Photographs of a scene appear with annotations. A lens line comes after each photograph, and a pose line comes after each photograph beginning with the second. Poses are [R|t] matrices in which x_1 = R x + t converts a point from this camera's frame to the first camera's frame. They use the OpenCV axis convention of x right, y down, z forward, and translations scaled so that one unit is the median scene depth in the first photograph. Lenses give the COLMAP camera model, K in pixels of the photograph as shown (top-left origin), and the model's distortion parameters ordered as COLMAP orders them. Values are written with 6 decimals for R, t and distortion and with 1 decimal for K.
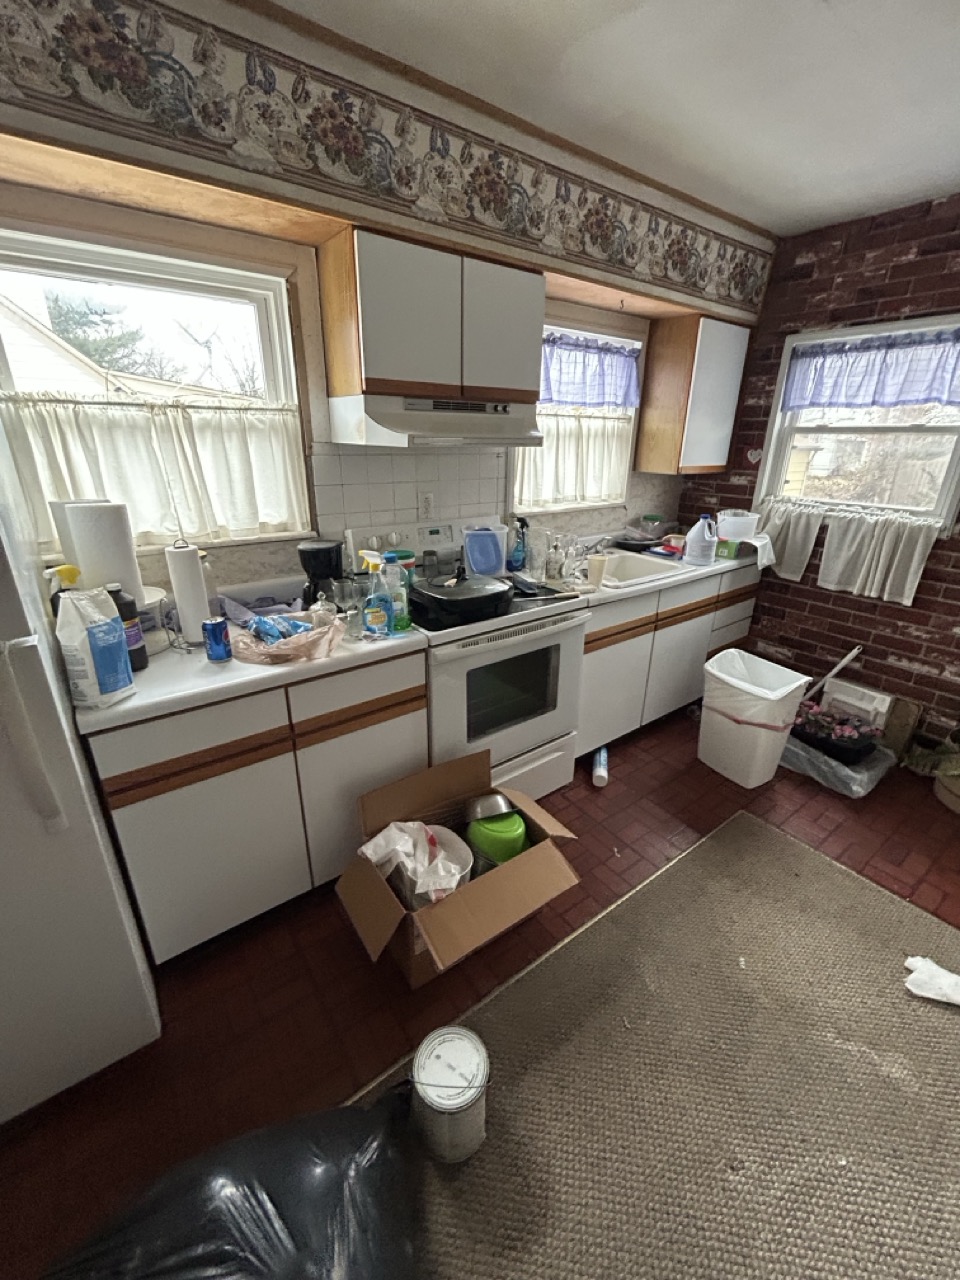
lens RADIAL K [[520.5, 0, 476.2], [0, 520.5, 638.3], [0, 0, 1]] dist [-0.003744, 0.001616]
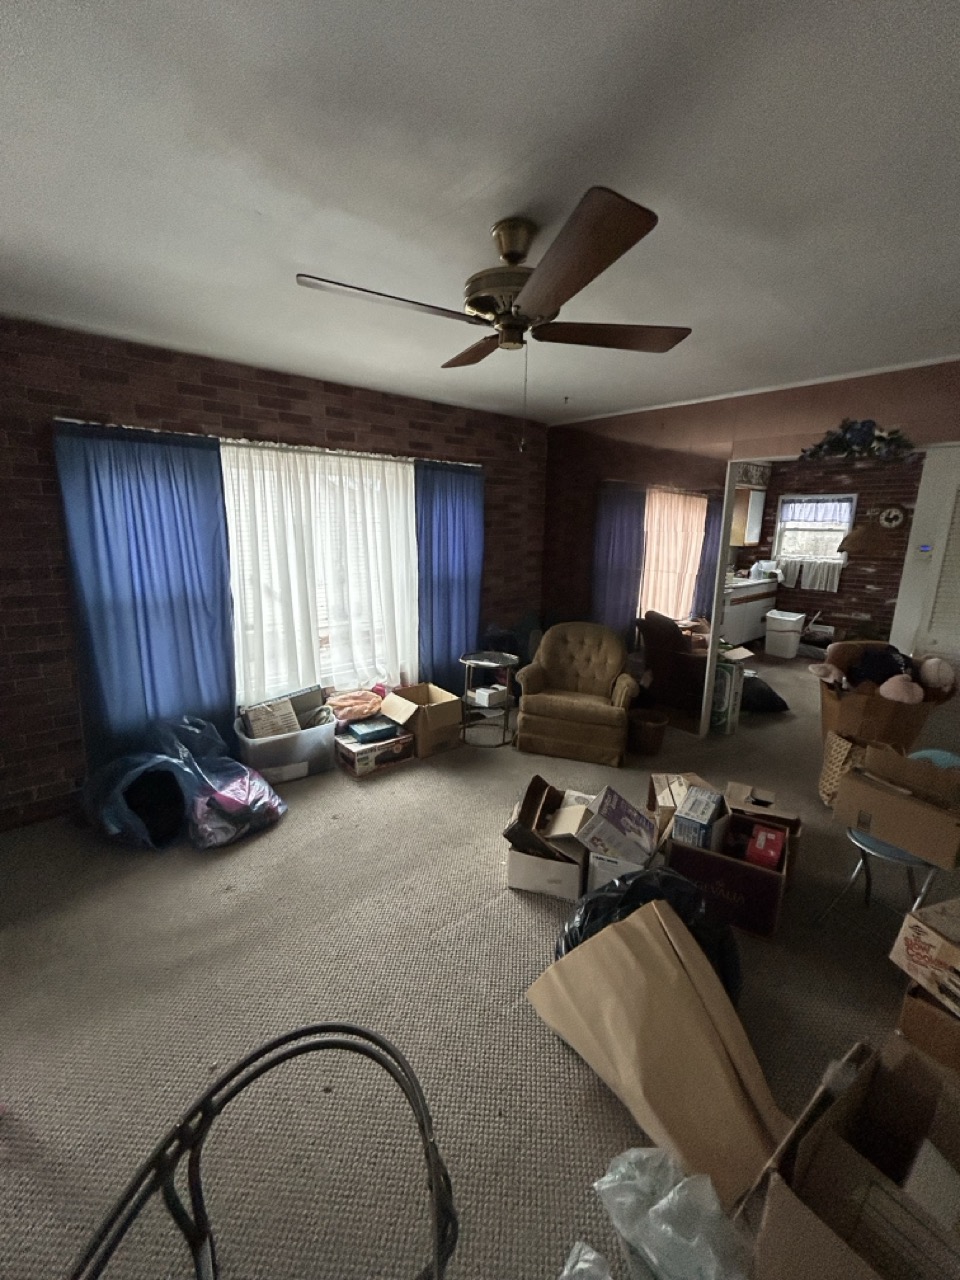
lens RADIAL K [[520.5, 0, 481.5], [0, 520.5, 638.4], [0, 0, 1]] dist [-0.003744, 0.001616]
pose [[0.997518, -0.010815, 0.069581, -1.210169], [0.021567, 0.987572, -0.155680, 0.562626], [-0.067033, 0.156794, 0.985354, -1.517942]]
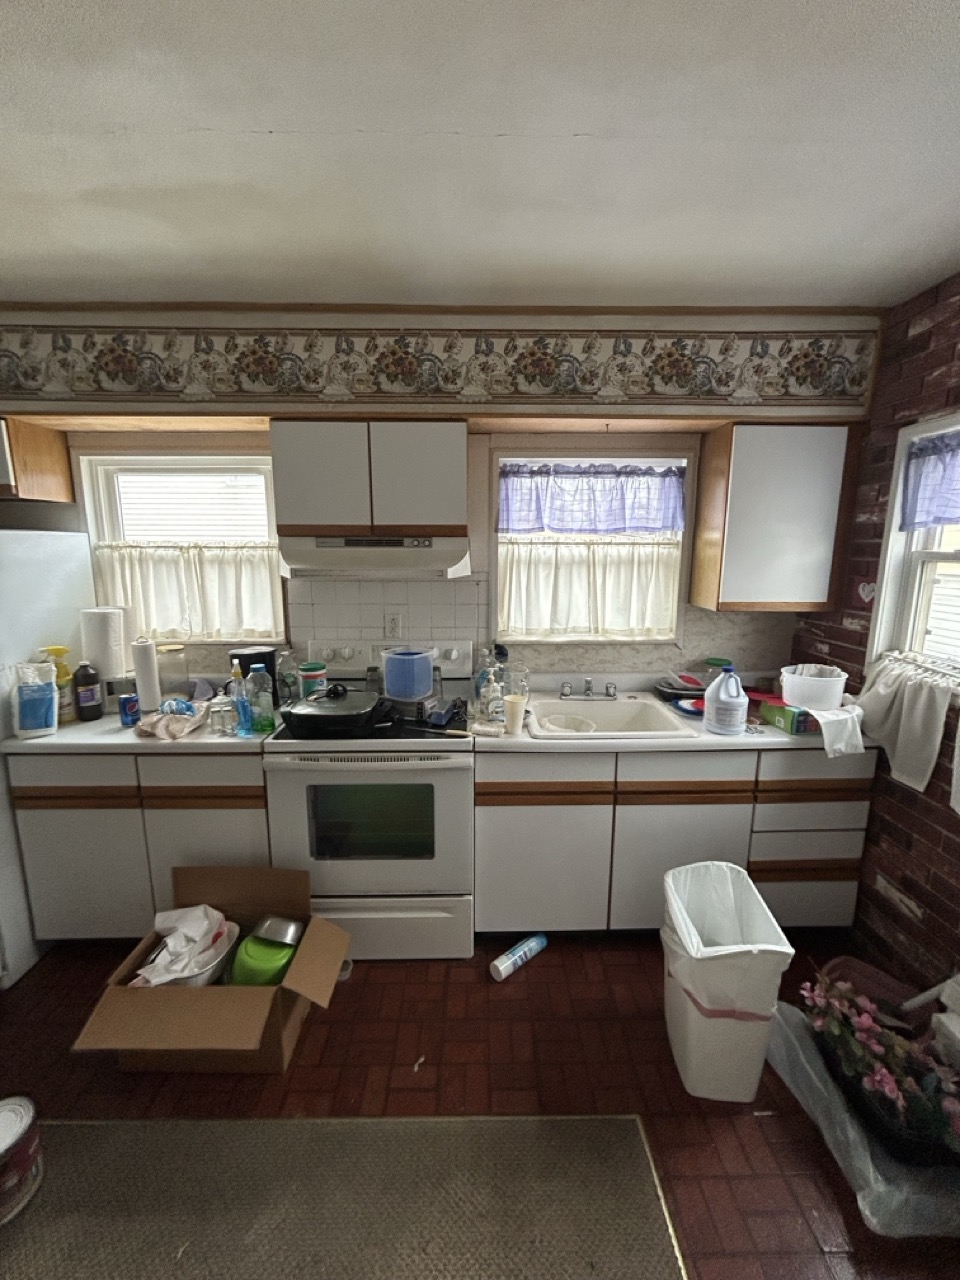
lens RADIAL K [[520.5, 0, 476.7], [0, 520.5, 637.7], [0, 0, 1]] dist [-0.003744, 0.001616]
pose [[0.813001, 0.091987, -0.574950, 0.614813], [-0.203619, 0.970011, -0.132732, -0.113370], [0.545498, 0.224983, 0.807351, 0.210319]]
